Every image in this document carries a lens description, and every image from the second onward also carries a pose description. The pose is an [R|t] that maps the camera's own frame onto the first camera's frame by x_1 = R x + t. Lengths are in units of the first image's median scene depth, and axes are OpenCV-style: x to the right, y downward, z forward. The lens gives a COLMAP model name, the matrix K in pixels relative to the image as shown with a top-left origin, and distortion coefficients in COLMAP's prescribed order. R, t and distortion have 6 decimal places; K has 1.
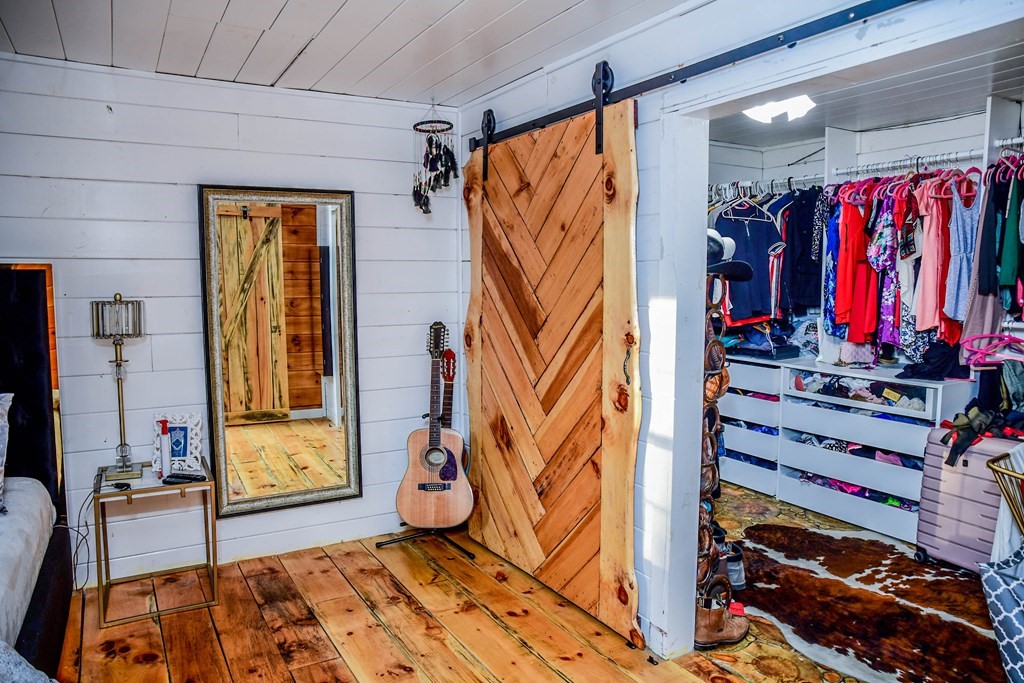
lens RADIAL K [[711.9, 0, 512.8], [0, 711.9, 342.9], [0, 0, 1]] dist [-0.078903, 0.057750]
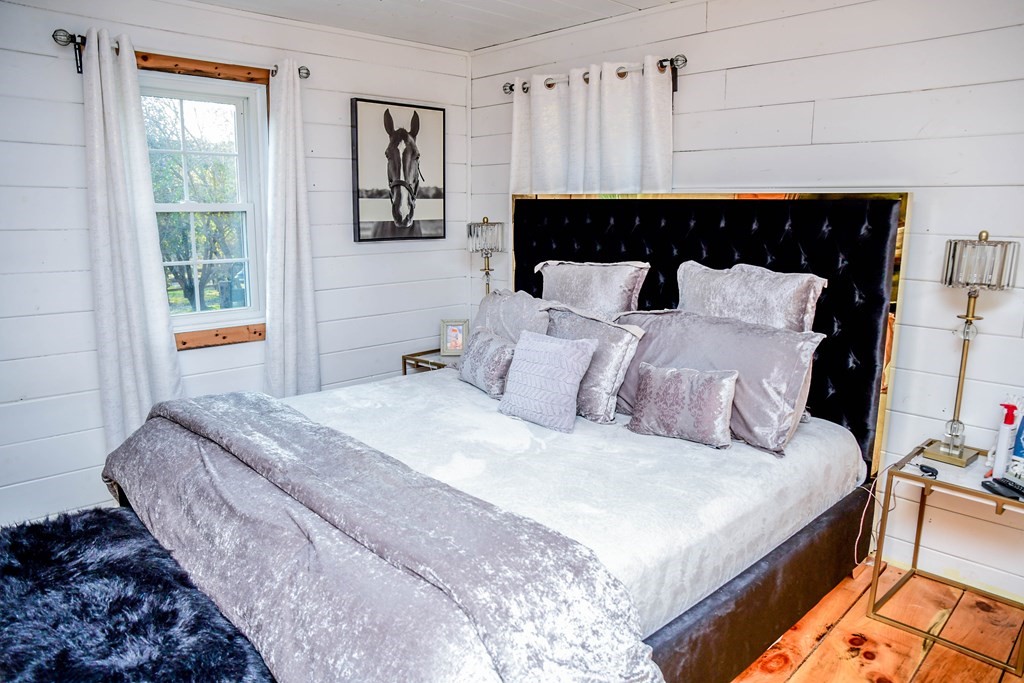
lens RADIAL K [[711.9, 0, 511.8], [0, 711.9, 344.7], [0, 0, 1]] dist [-0.078903, 0.057750]
pose [[0.261063, 0.189085, -0.946622, 0.049958], [-0.091655, 0.981053, 0.170686, -0.030677], [0.960961, 0.042203, 0.273448, 0.291707]]
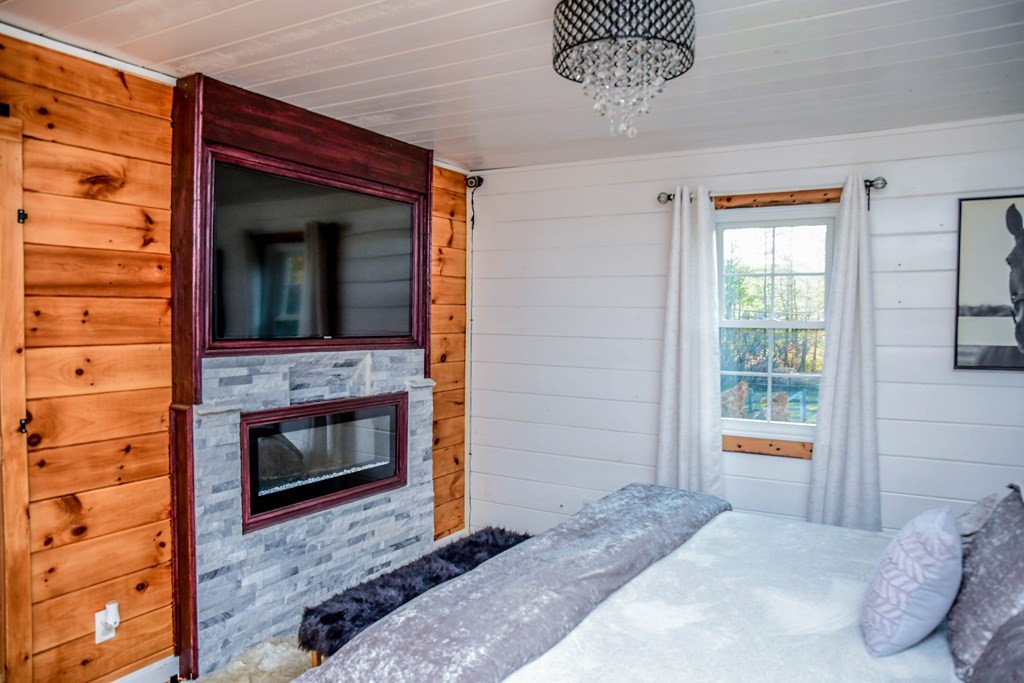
lens RADIAL K [[711.9, 0, 518.1], [0, 711.9, 337.3], [0, 0, 1]] dist [-0.078903, 0.057750]
pose [[-0.869671, 0.007329, -0.493578, -0.339956], [-0.051330, 0.993127, 0.105187, -0.123830], [0.490956, 0.116814, -0.863317, 1.287361]]
